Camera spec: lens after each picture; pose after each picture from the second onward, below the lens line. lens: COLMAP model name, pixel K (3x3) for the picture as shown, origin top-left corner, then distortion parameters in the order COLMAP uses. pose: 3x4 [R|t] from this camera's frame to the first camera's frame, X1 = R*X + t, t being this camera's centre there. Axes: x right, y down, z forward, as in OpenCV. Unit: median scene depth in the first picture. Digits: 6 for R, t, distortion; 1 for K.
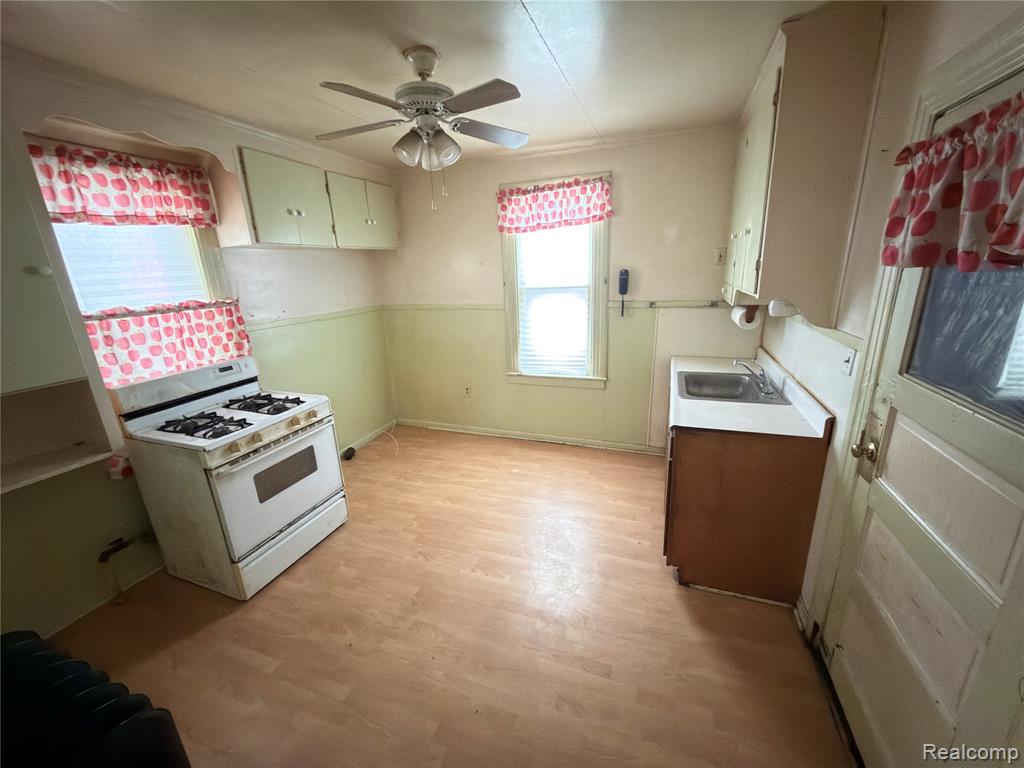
lens RADIAL K [[409.6, 0, 512.6], [0, 409.6, 386.9], [0, 0, 1]] dist [0.005557, 0.000054]
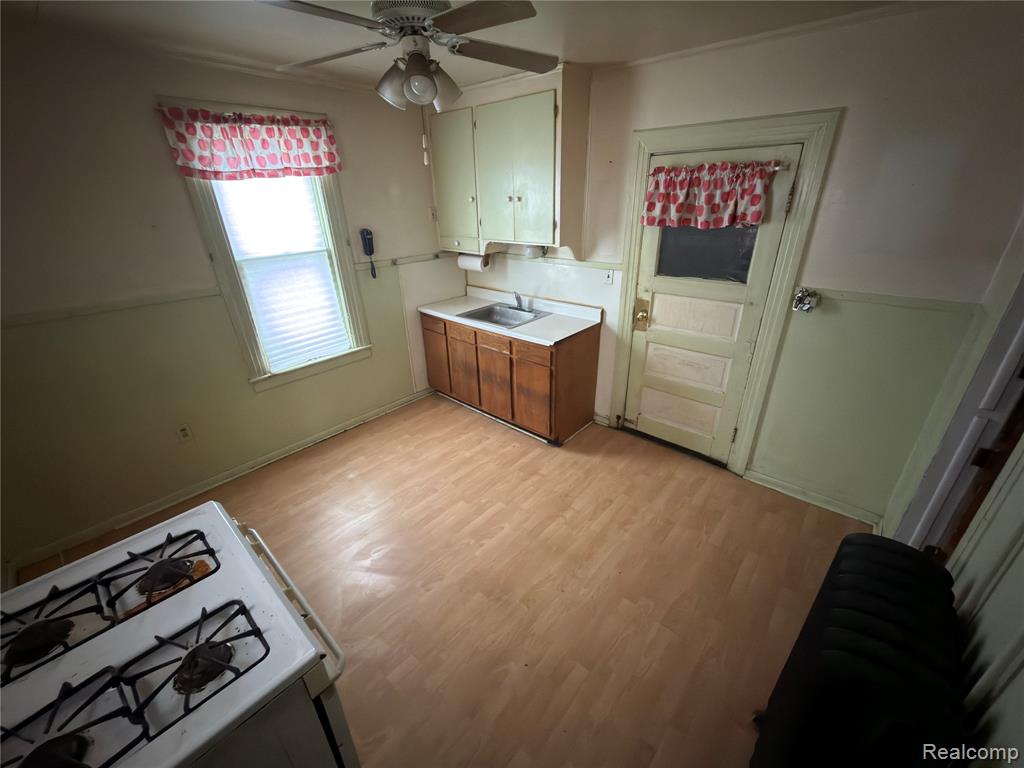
lens RADIAL K [[409.6, 0, 515.7], [0, 409.6, 385.9], [0, 0, 1]] dist [0.005557, 0.000054]
pose [[0.358250, -0.369507, 0.857392, -0.564859], [0.269847, 0.920132, 0.283794, -0.125347], [-0.893778, 0.129696, 0.429348, 0.319991]]
